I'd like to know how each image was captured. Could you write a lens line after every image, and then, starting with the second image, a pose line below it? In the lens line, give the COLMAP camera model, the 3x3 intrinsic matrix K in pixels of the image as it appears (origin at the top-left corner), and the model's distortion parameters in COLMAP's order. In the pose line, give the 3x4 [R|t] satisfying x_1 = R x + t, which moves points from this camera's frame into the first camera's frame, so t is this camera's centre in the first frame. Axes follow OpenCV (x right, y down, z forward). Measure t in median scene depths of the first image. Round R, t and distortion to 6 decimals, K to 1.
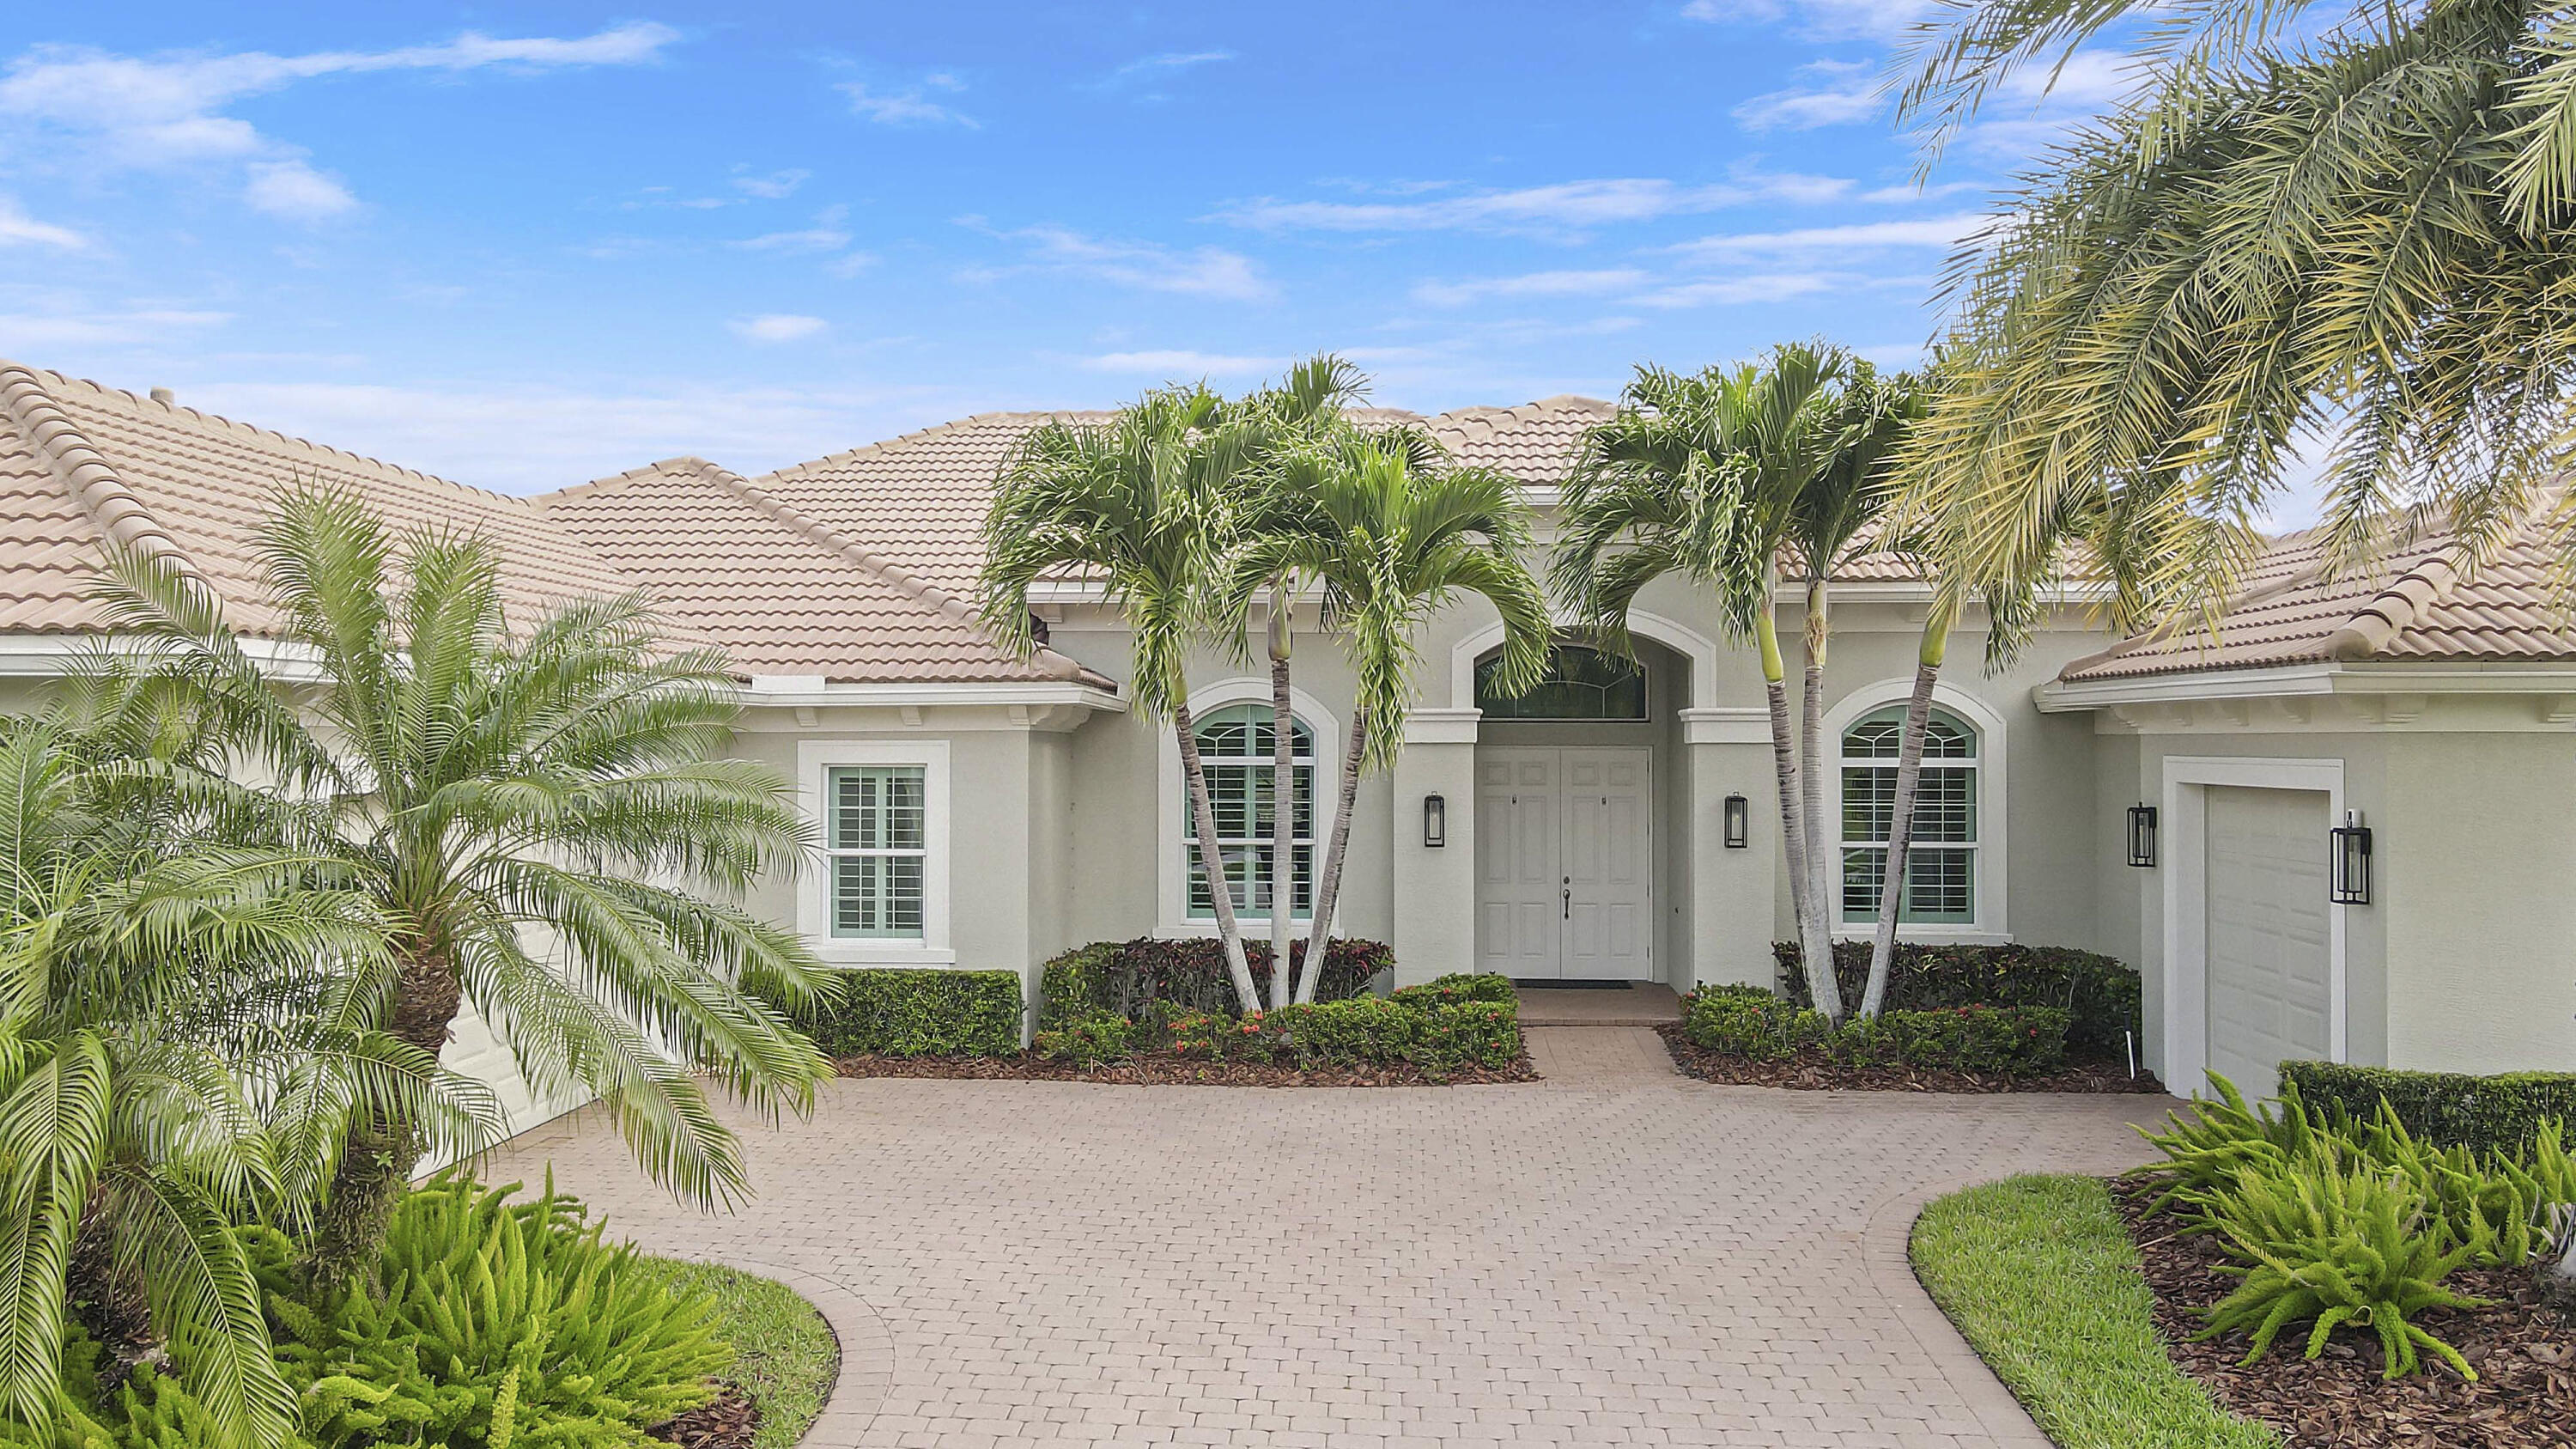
lens RADIAL K [[1869.9, 0, 1306.8], [0, 1869.9, 718.5], [0, 0, 1]] dist [0.017183, 0.007776]
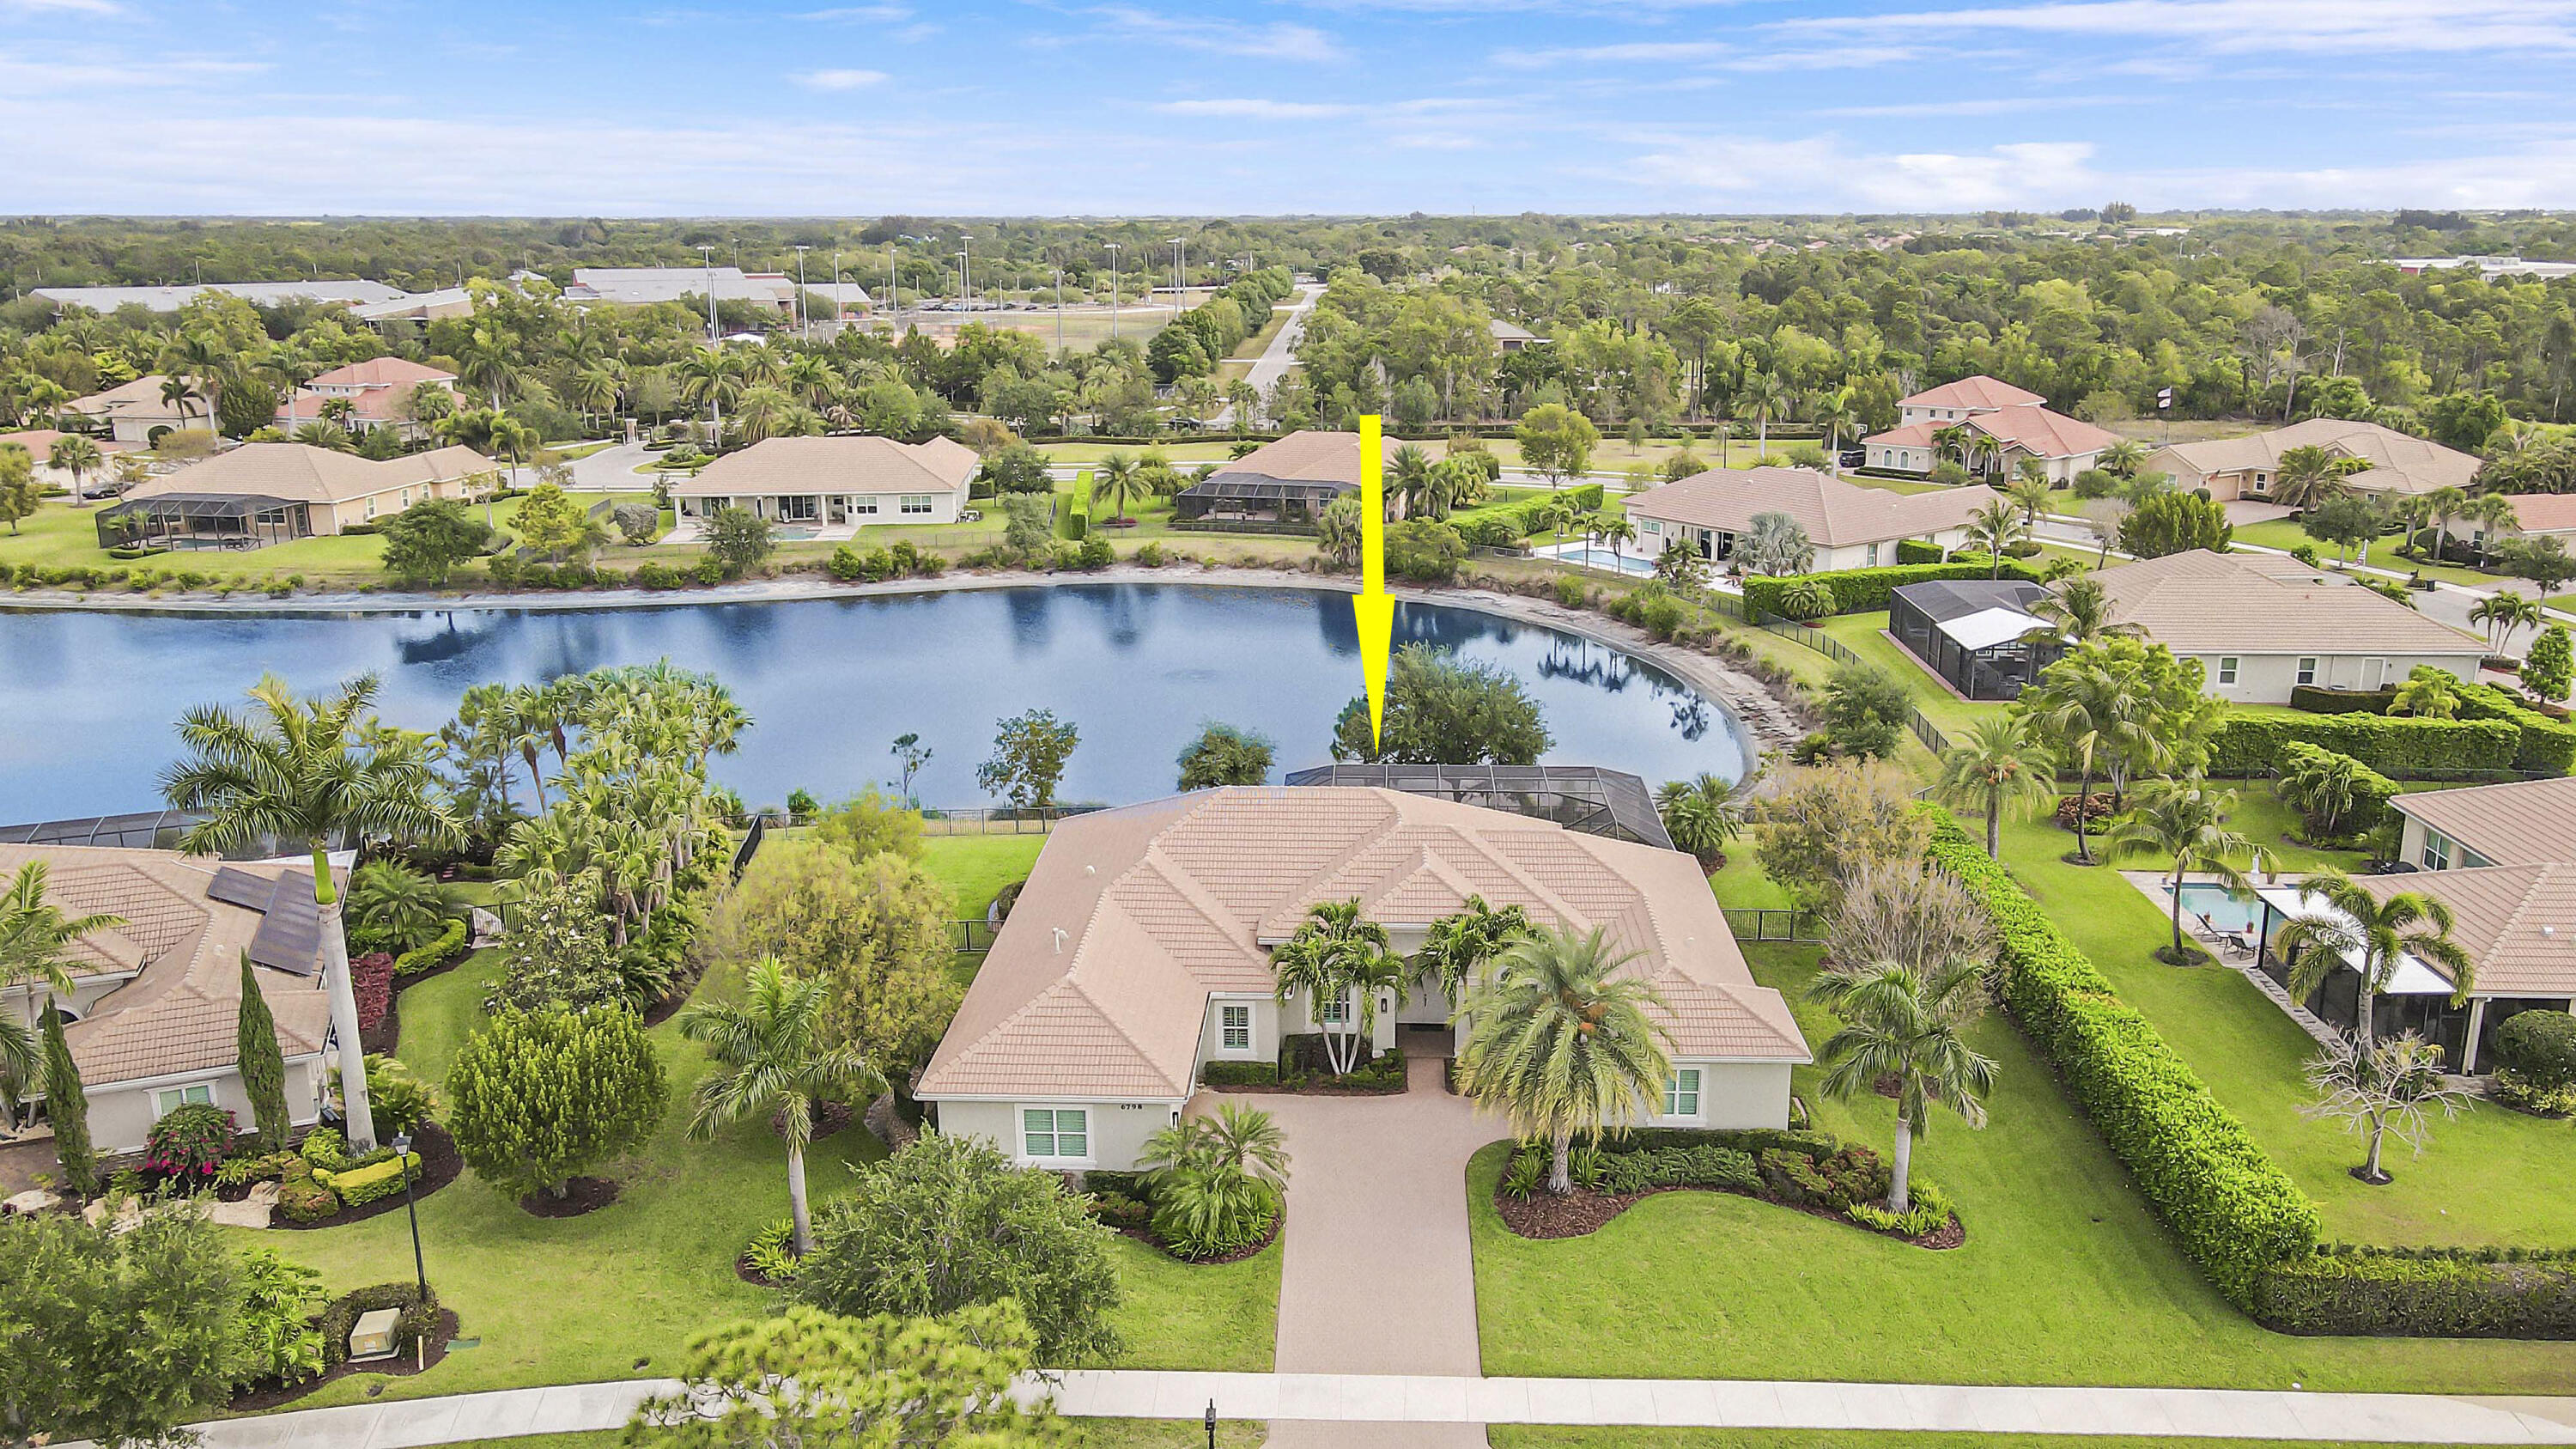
lens RADIAL K [[1869.9, 0, 1306.8], [0, 1869.9, 718.5], [0, 0, 1]] dist [0.017183, 0.007776]
pose [[0.999893, -0.010758, 0.009944, -0.117973], [0.007579, 0.960760, 0.277279, -1.579716], [-0.012537, -0.277174, 0.960738, -2.464618]]
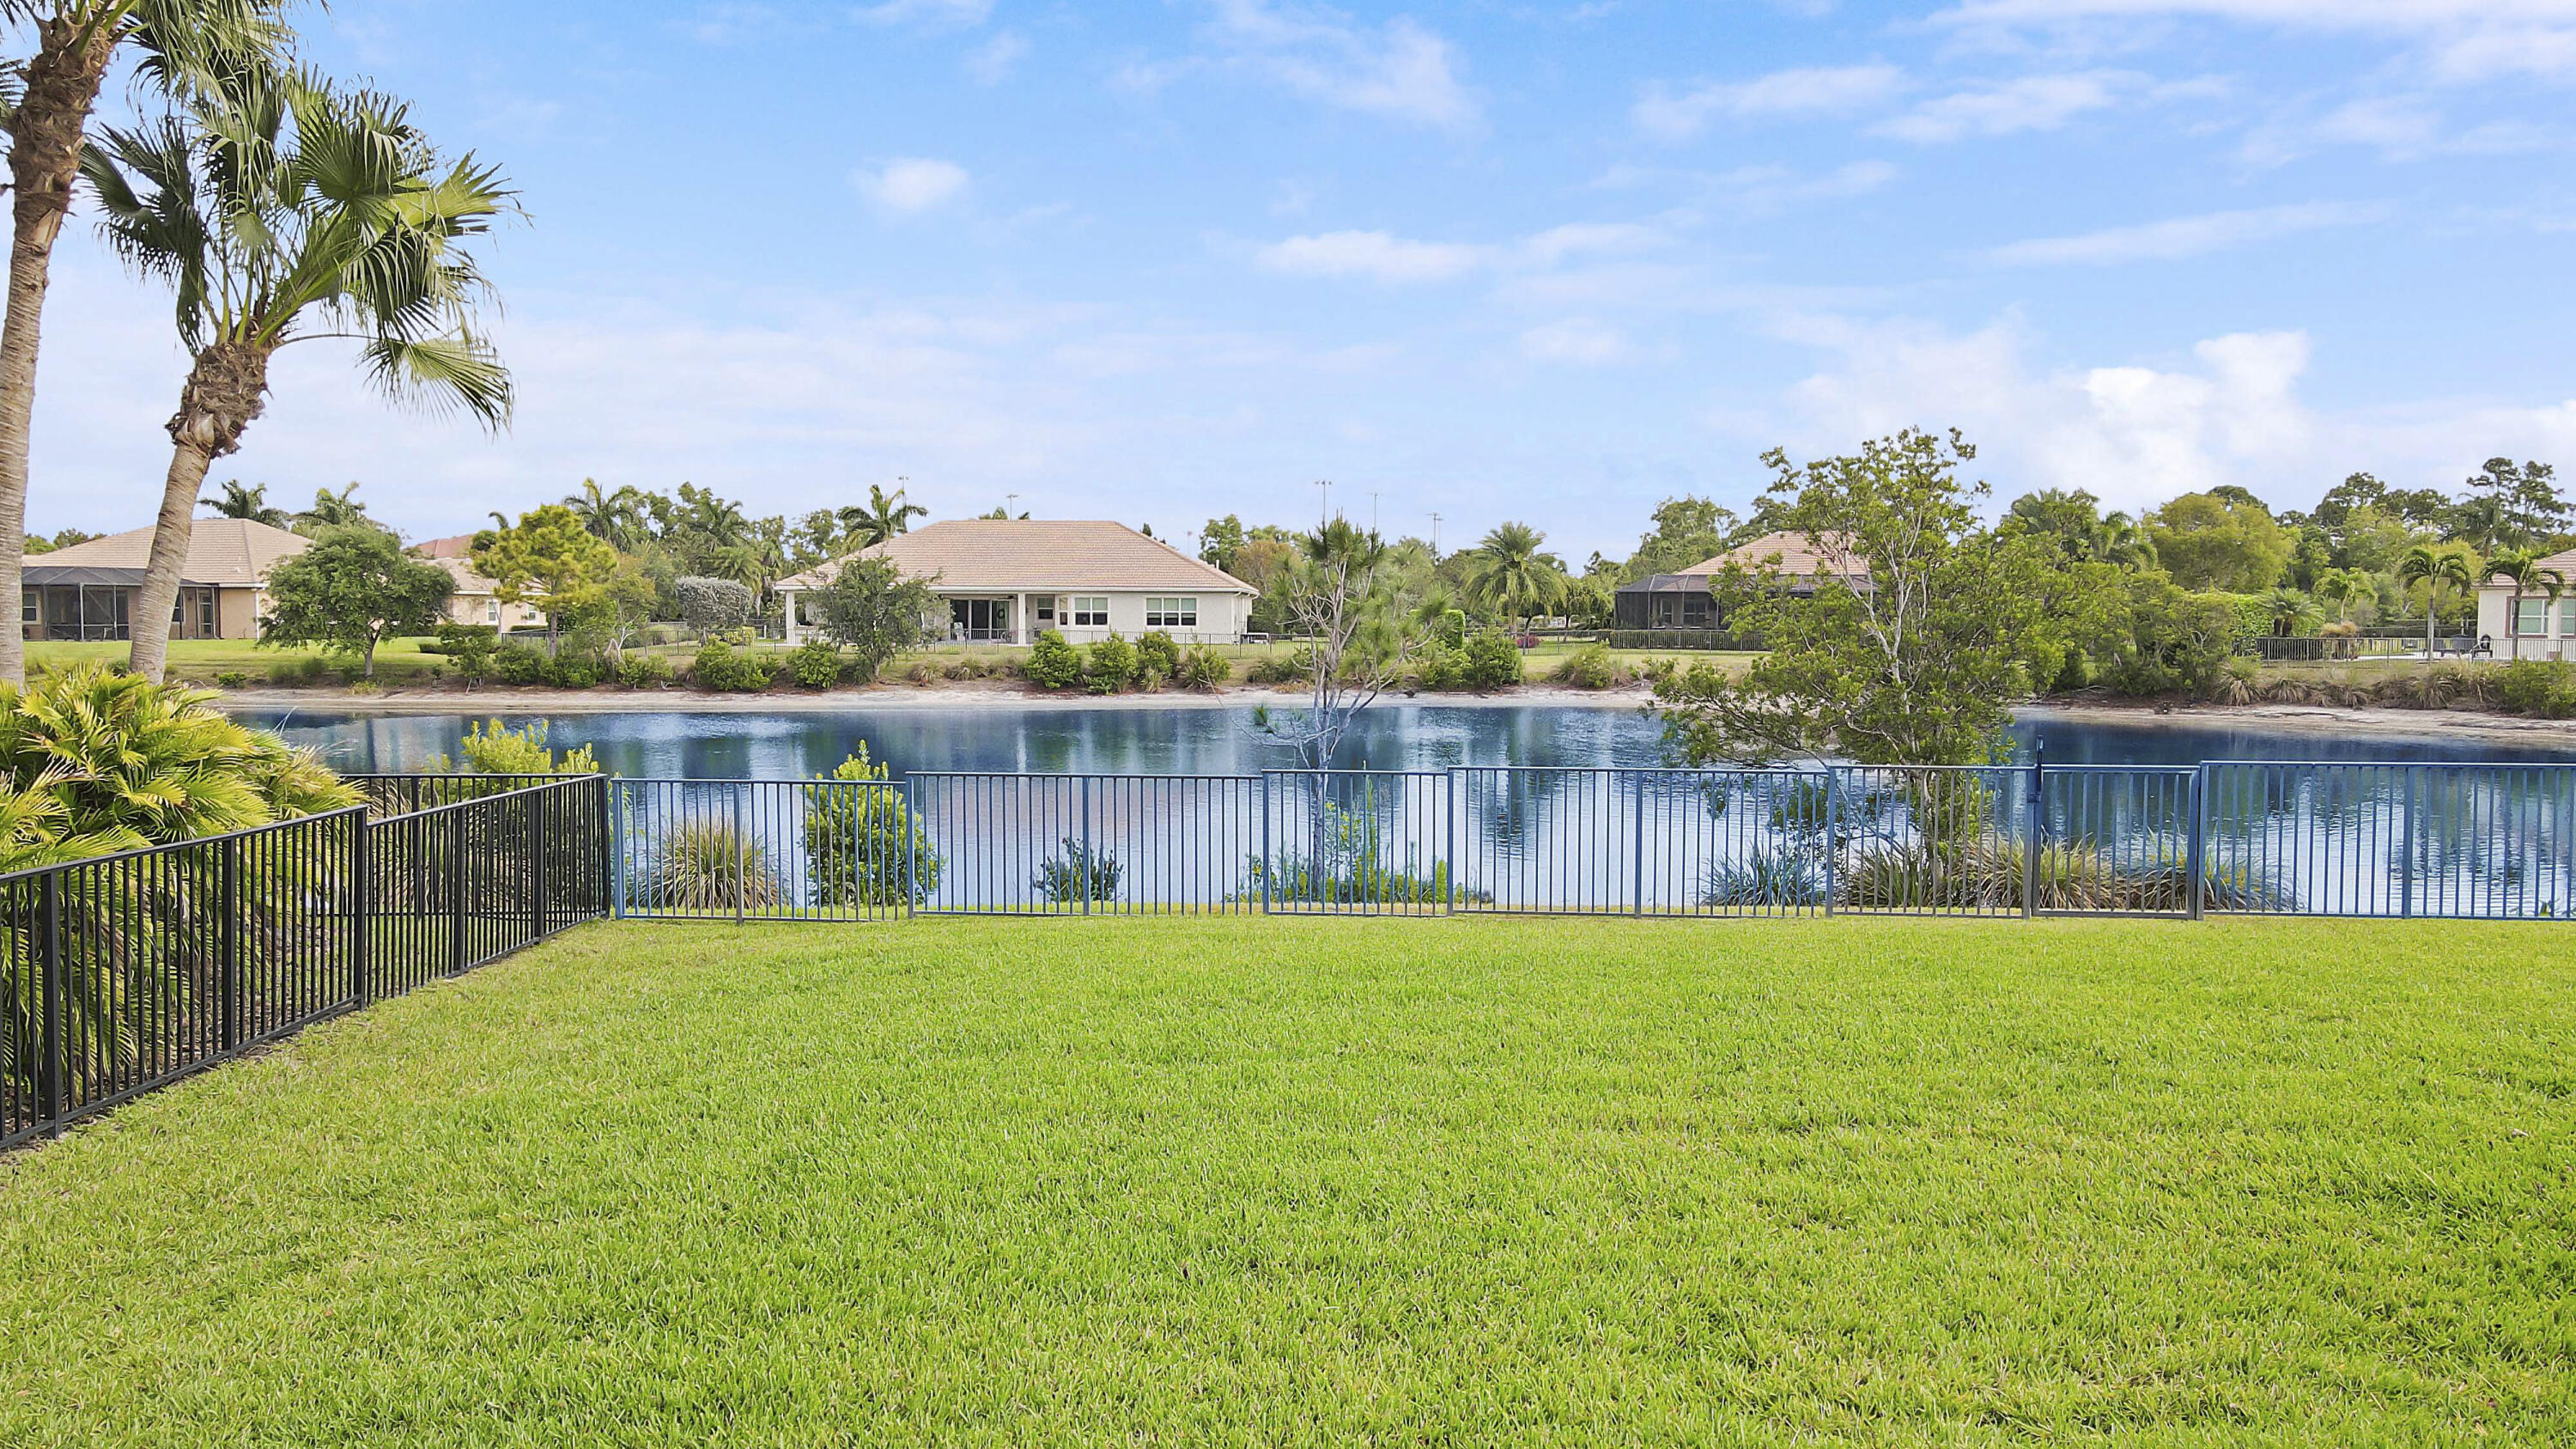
lens RADIAL K [[1859.1, 0, 1288.0], [0, 1859.1, 724.5], [0, 0, 1]] dist [0.022180, 0.000325]
pose [[0.995264, 0.007727, -0.096898, -1.164069], [-0.000597, 0.997303, 0.073393, 0.047684], [0.097203, -0.072987, 0.992585, 1.646309]]
